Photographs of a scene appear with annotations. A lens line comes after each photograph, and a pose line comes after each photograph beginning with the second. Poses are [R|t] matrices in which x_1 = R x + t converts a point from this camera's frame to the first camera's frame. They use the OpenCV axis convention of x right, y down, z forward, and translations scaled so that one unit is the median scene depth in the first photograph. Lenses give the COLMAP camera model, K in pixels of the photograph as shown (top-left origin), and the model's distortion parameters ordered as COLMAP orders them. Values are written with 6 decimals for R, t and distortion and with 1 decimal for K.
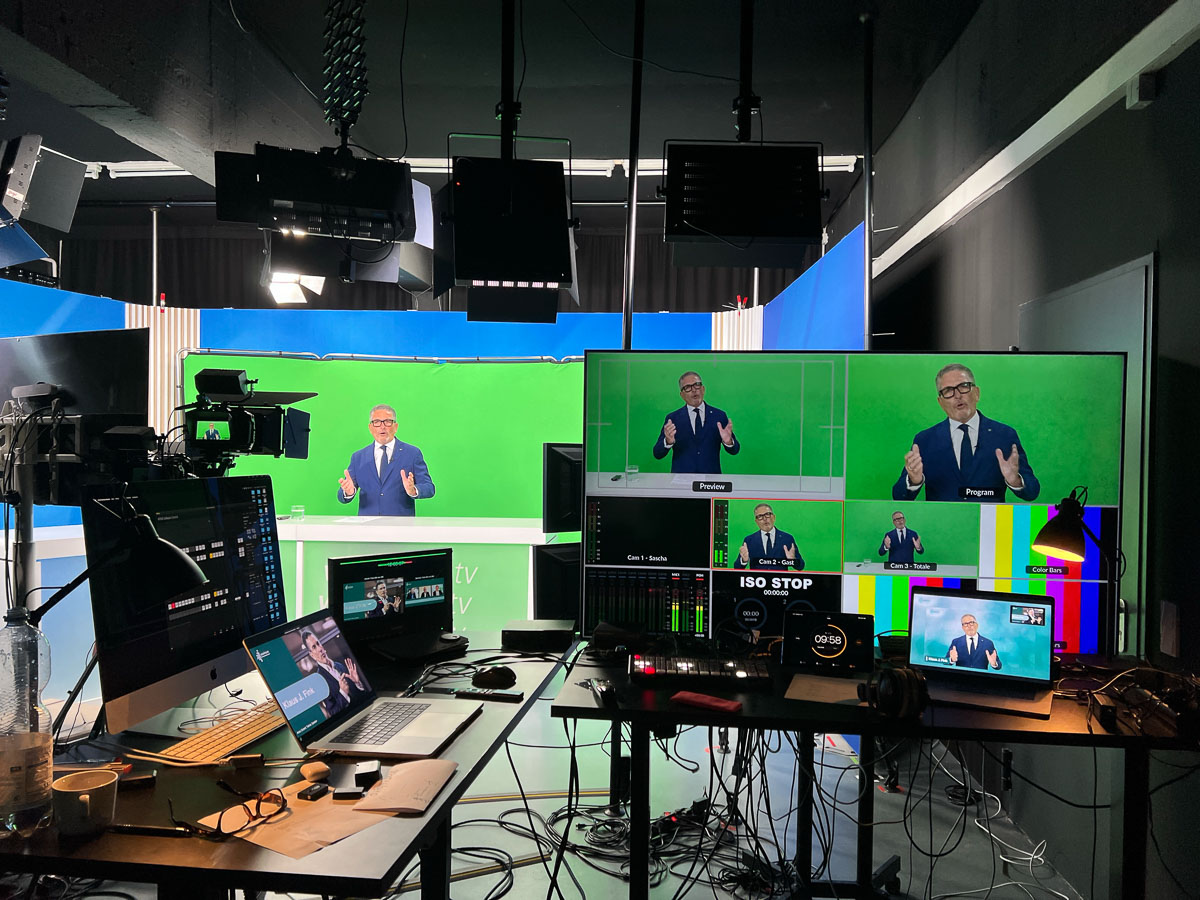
lens RADIAL K [[890.9, 0, 594.0], [0, 890.9, 455.7], [0, 0, 1]] dist [0.076533, -0.126938]
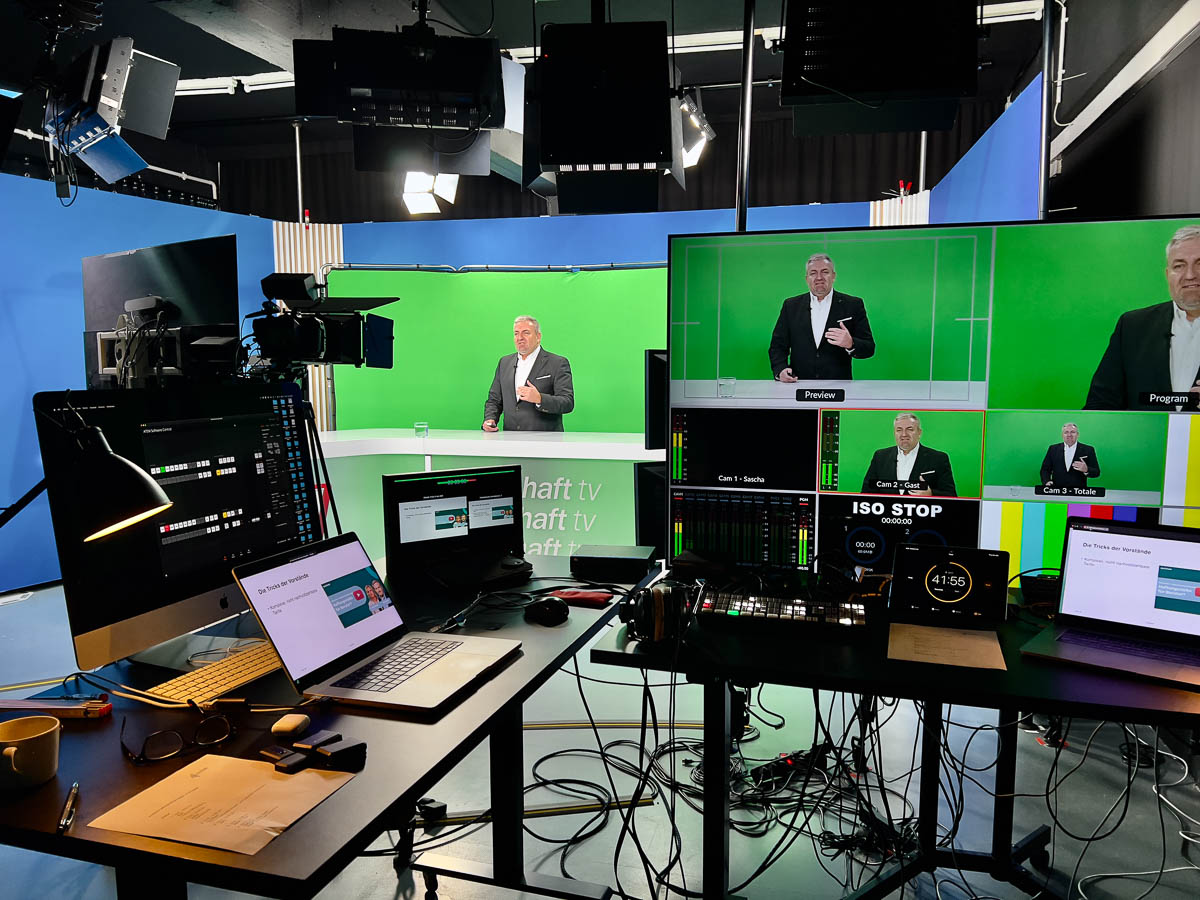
lens RADIAL K [[902.8, 0, 596.7], [0, 902.8, 446.5], [0, 0, 1]] dist [0.037511, -0.042130]
pose [[0.985203, 0.003709, -0.171350, 0.071886], [0.010954, 0.996359, 0.084547, 0.009062], [0.171039, -0.085173, 0.981576, 0.126104]]
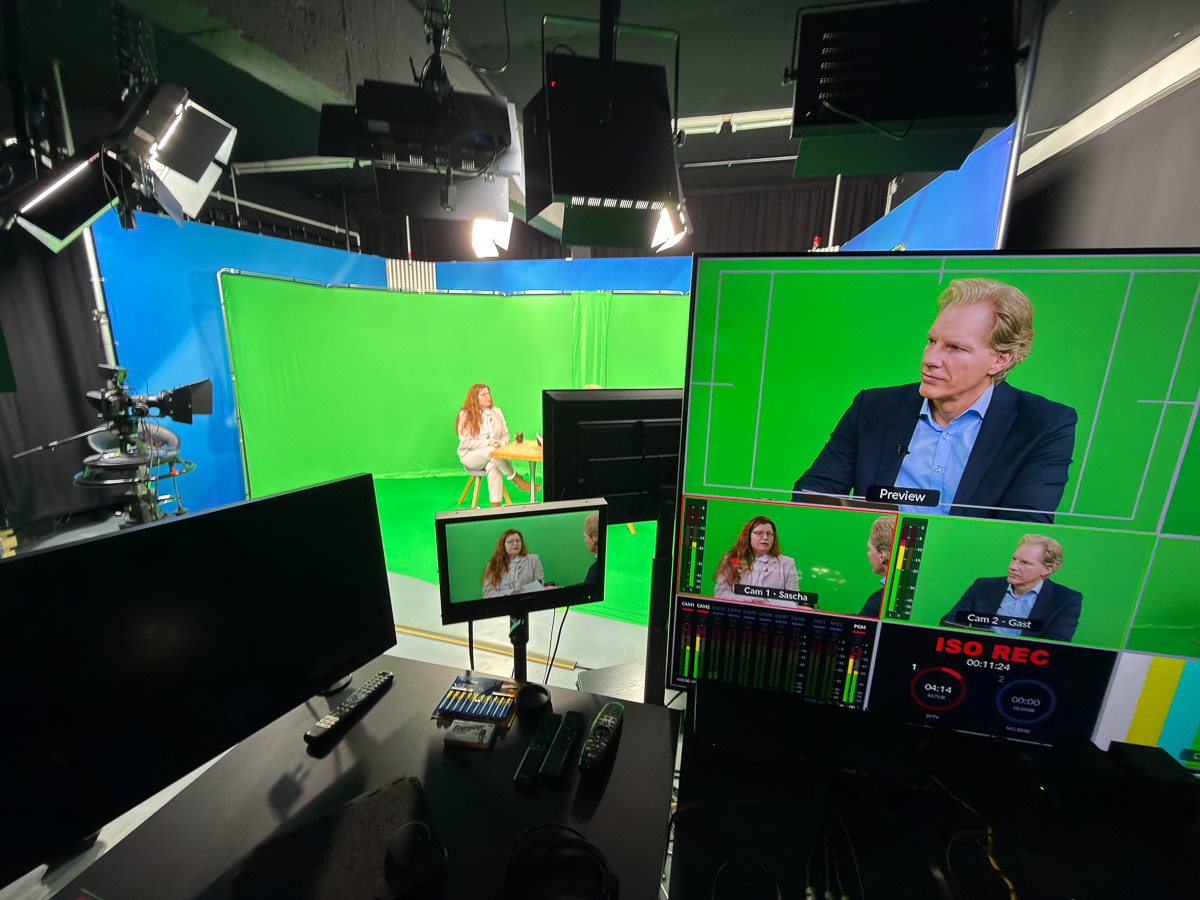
lens RADIAL K [[481.6, 0, 610.5], [0, 481.6, 456.5], [0, 0, 1]] dist [-0.001637, -0.000124]
pose [[0.988882, 0.038094, -0.143739, -0.012315], [-0.006664, 0.977011, 0.213082, -0.056247], [0.148552, -0.209756, 0.966403, 0.672006]]
